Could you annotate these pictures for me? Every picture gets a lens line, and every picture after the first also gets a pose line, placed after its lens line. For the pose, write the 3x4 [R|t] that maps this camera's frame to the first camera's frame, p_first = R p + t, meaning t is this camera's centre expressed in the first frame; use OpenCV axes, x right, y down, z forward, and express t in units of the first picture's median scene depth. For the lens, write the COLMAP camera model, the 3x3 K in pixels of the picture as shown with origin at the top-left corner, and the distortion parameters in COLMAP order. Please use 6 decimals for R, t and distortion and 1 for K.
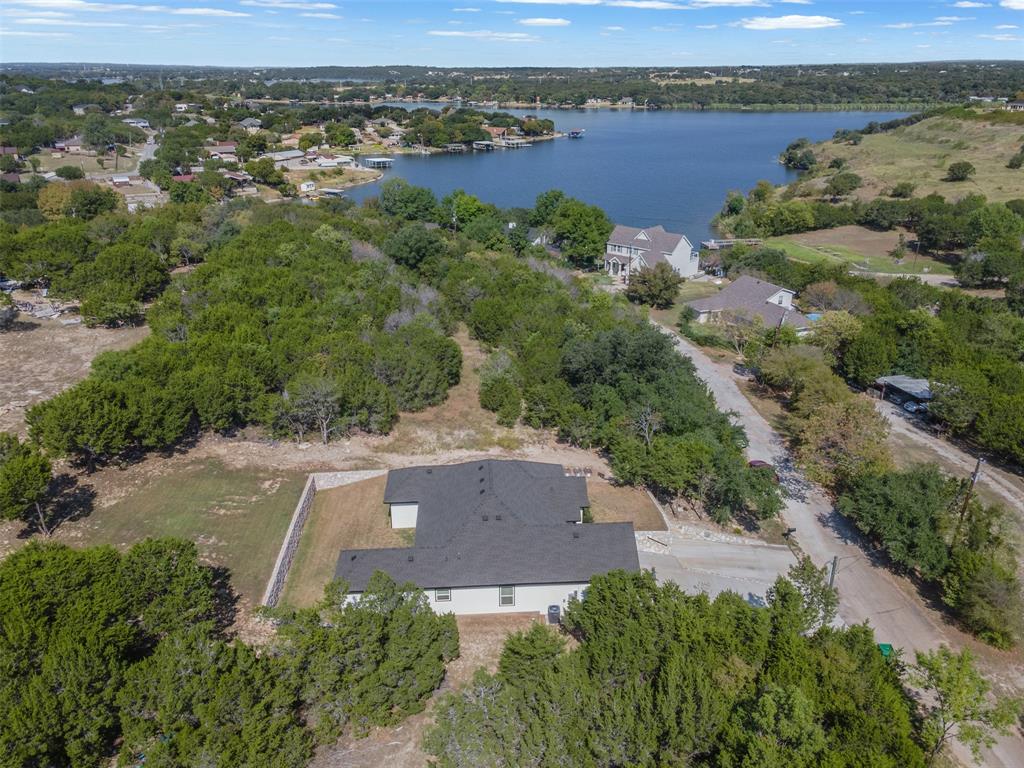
lens RADIAL K [[763.9, 0, 509.3], [0, 763.9, 388.4], [0, 0, 1]] dist [0.007798, 0.049436]
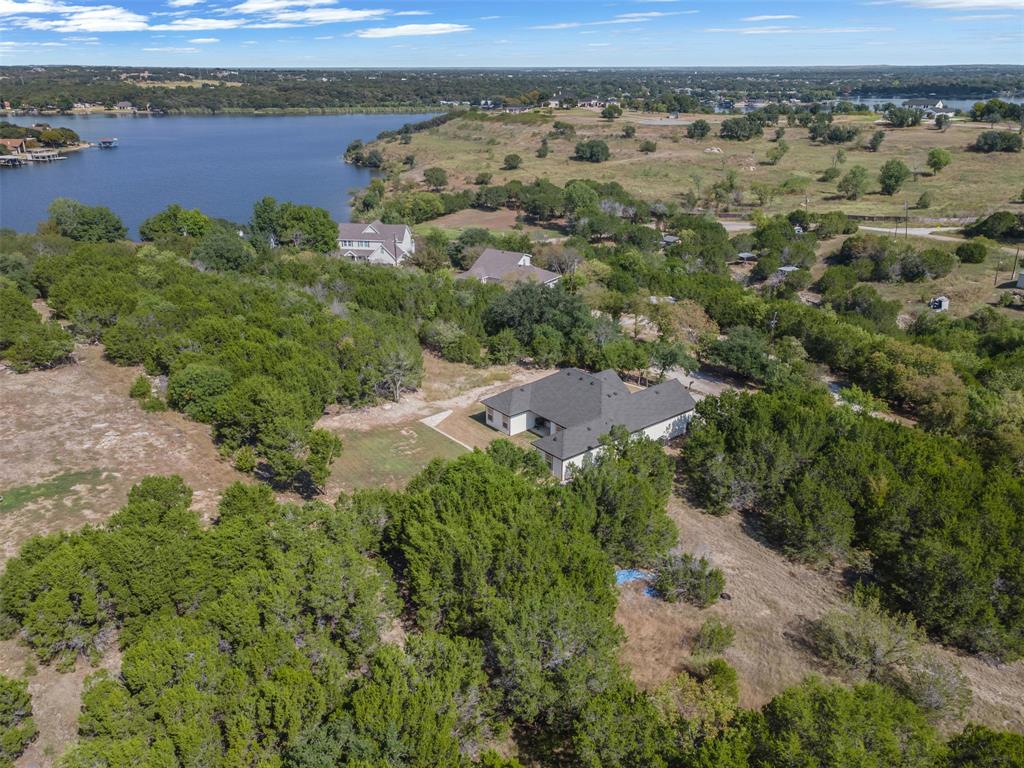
lens RADIAL K [[763.9, 0, 511.7], [0, 763.9, 384.4], [0, 0, 1]] dist [0.007798, 0.049436]
pose [[0.815704, -0.216050, 0.536609, -0.206506], [0.220373, 0.973745, 0.057059, 0.004052], [-0.534848, 0.071711, 0.841899, -0.036196]]
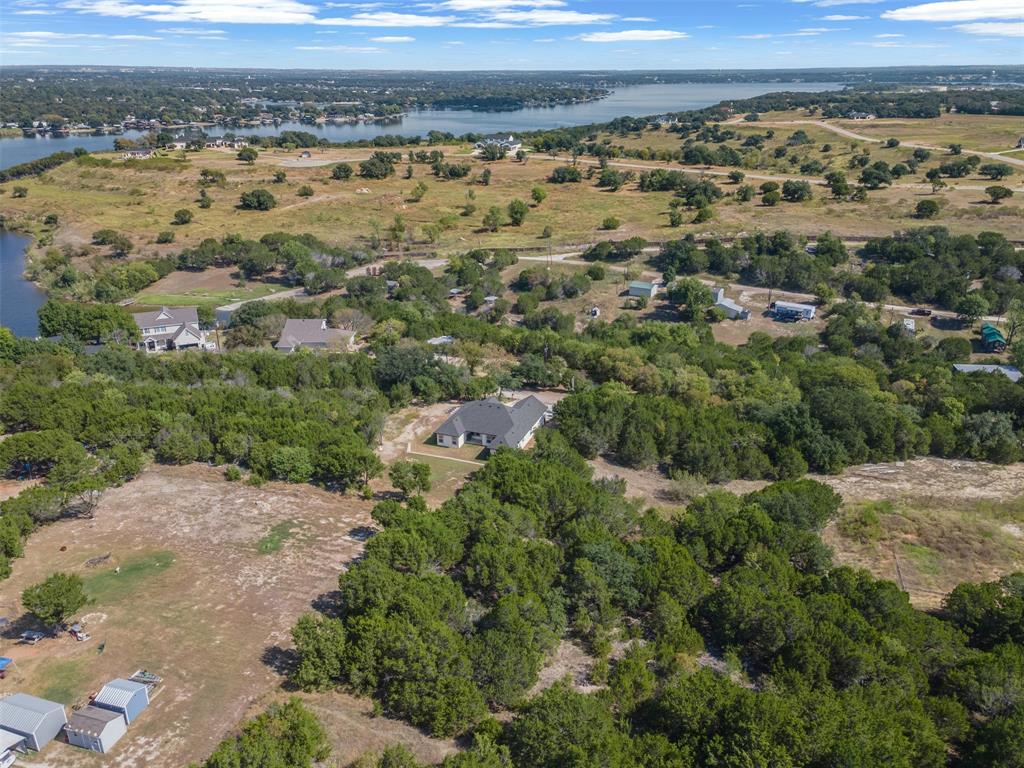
lens RADIAL K [[763.9, 0, 503.1], [0, 763.9, 380.8], [0, 0, 1]] dist [0.007798, 0.049436]
pose [[0.422697, -0.336859, 0.841340, -0.468092], [0.353870, 0.916006, 0.188966, -0.092654], [-0.834328, 0.217850, 0.506397, -0.074532]]
